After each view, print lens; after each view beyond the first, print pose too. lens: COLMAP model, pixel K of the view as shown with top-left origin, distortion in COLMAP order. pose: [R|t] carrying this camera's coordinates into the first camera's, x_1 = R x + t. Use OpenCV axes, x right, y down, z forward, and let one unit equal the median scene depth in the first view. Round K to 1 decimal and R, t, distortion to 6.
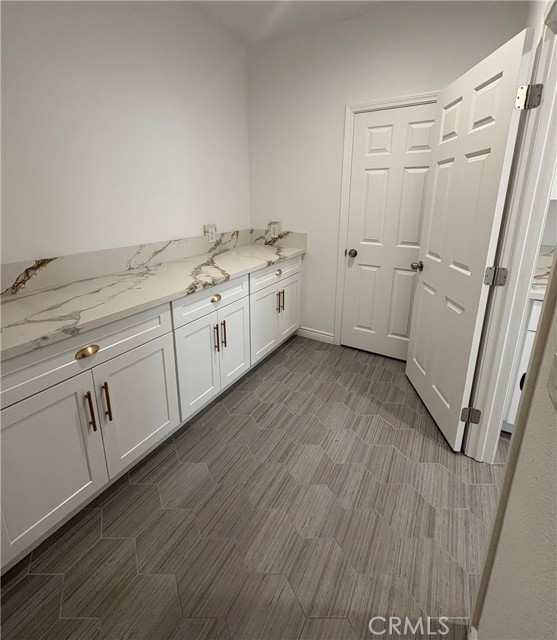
lens RADIAL K [[301.5, 0, 271.8], [0, 301.5, 284.1], [0, 0, 1]] dist [0.001595, -0.000004]
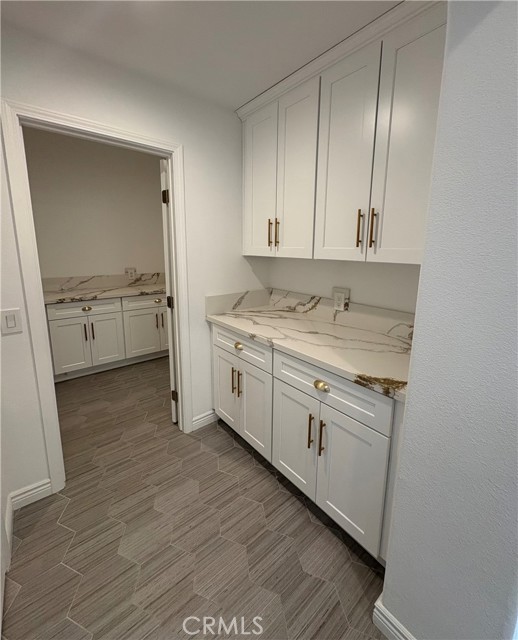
lens RADIAL K [[277.0, 0, 260.1], [0, 277.0, 315.8], [0, 0, 1]] dist [-0.001188, -0.000023]
pose [[0.941665, 0.089566, -0.324415, 1.144480], [-0.103340, 0.994321, -0.025444, 0.020169], [0.320293, 0.057485, 0.945573, -0.150518]]
